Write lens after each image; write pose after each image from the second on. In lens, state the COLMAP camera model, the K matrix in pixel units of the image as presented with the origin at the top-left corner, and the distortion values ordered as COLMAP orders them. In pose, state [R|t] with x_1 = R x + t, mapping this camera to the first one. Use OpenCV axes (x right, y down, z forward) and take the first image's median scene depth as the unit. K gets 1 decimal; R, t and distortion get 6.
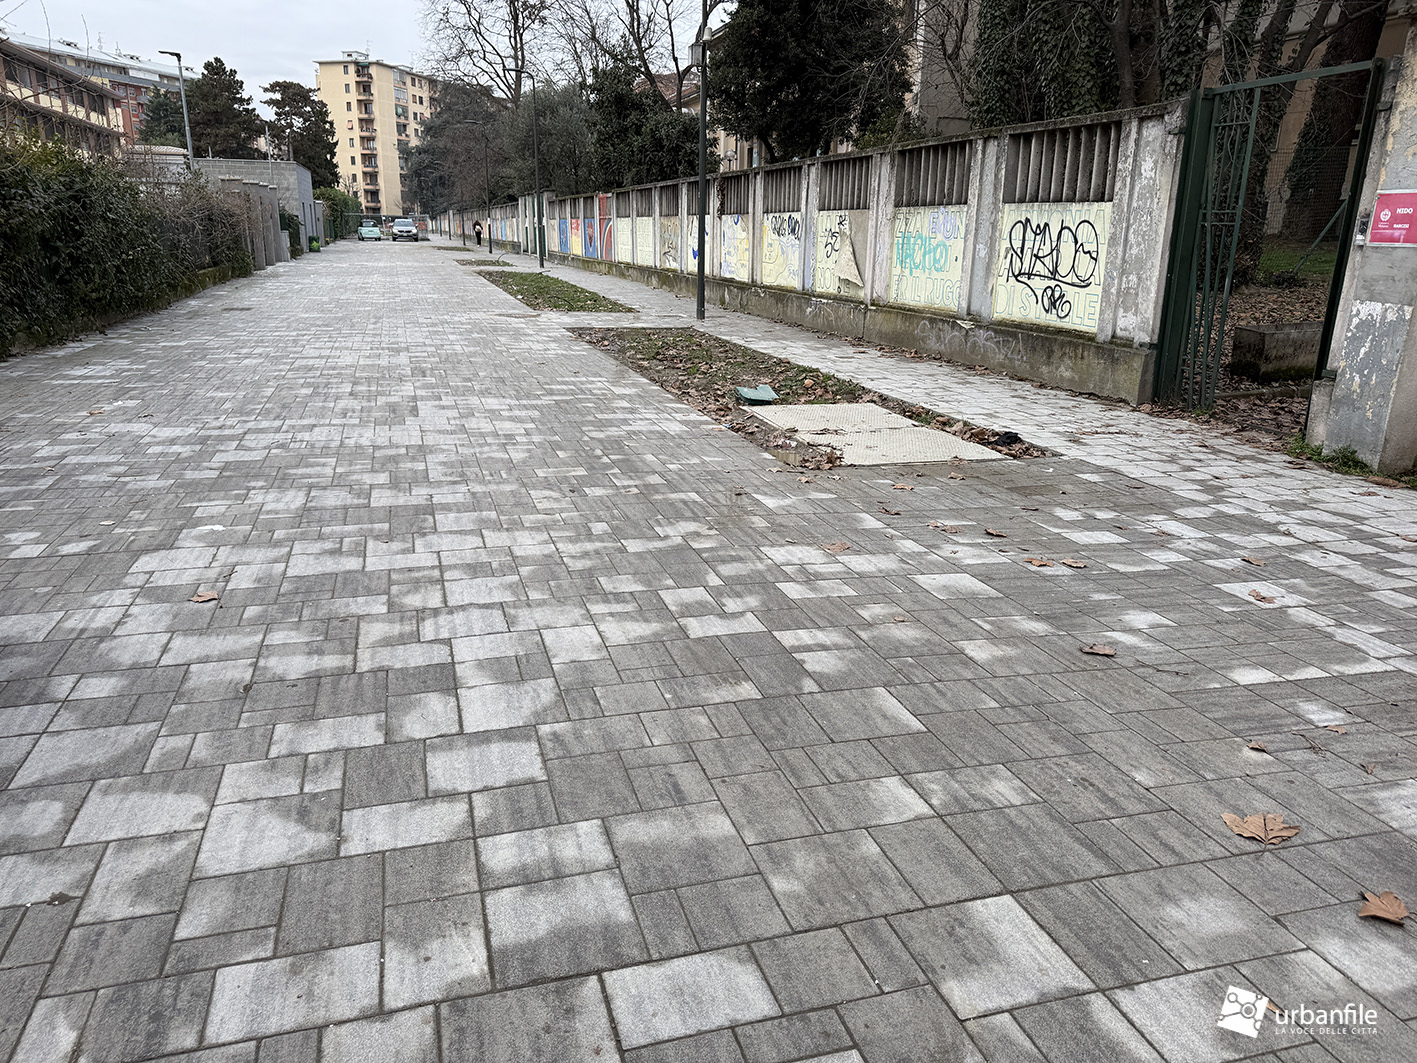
lens RADIAL K [[999.5, 0, 708.5], [0, 999.5, 531.5], [0, 0, 1]] dist [0.111329, -0.190402]
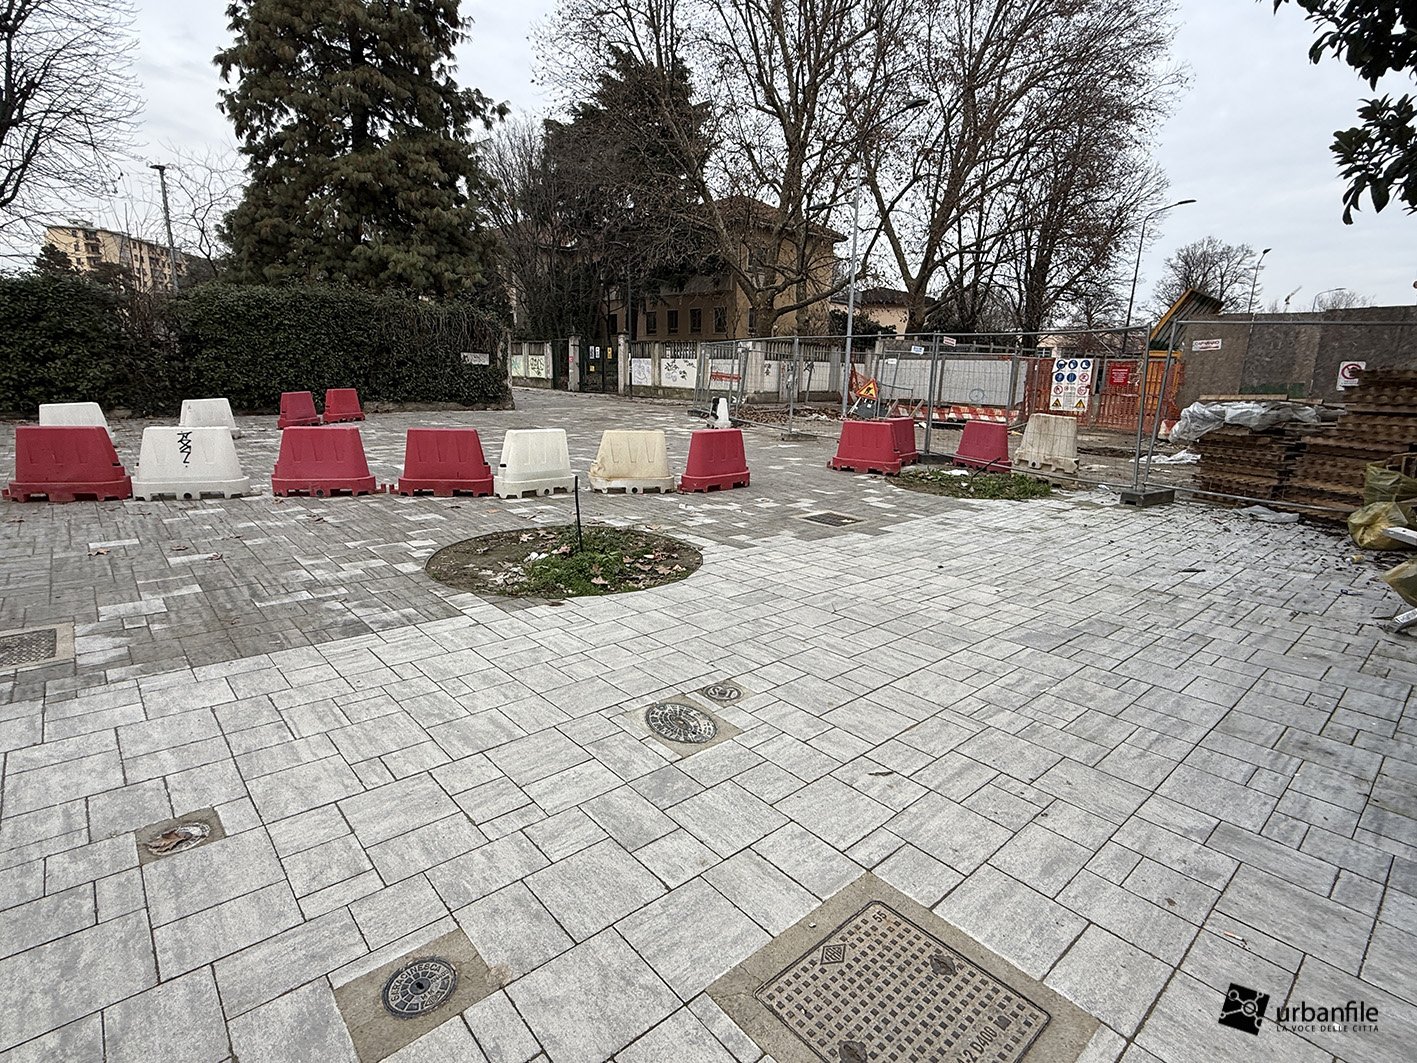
lens RADIAL K [[716.6, 0, 708.5], [0, 716.6, 531.5], [0, 0, 1]] dist [-0.000573, -0.000289]
pose [[0.911011, -0.090788, 0.402264, -0.243580], [0.111332, 0.993391, -0.027933, 0.441801], [-0.397069, 0.070232, 0.915097, -1.509492]]
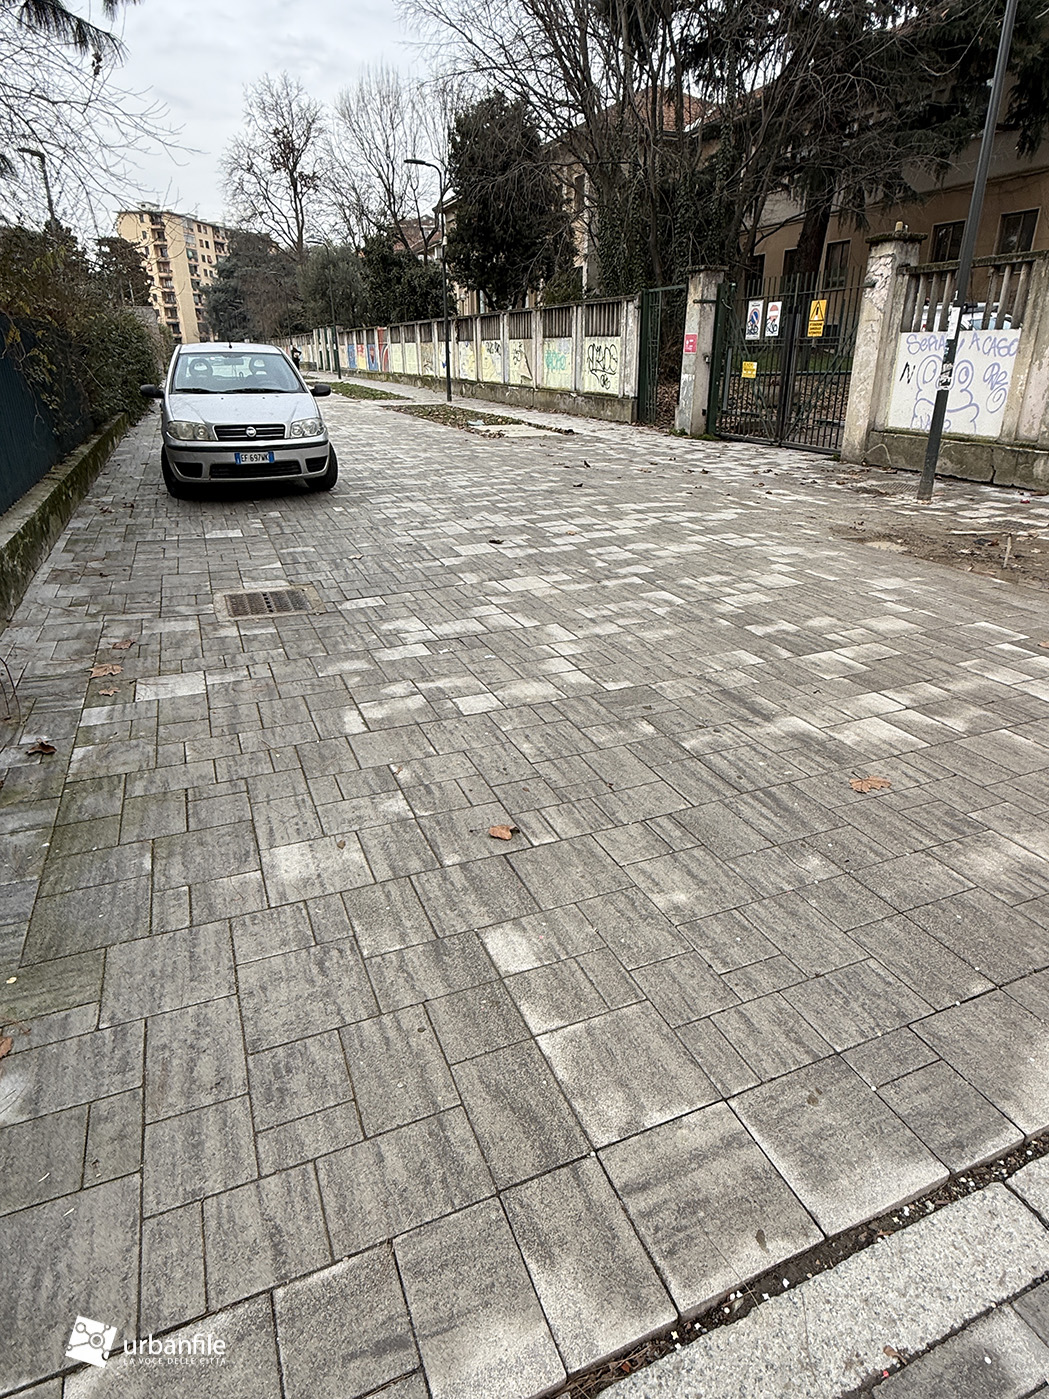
lens RADIAL K [[800.0, 0, 524.5], [0, 800.0, 699.5], [0, 0, 1]] dist [-0.016452, 0.017904]
pose [[0.996239, -0.050766, 0.070219, -0.001051], [0.041720, 0.991308, 0.124775, 0.133047], [-0.075942, -0.121377, 0.989697, -0.452083]]
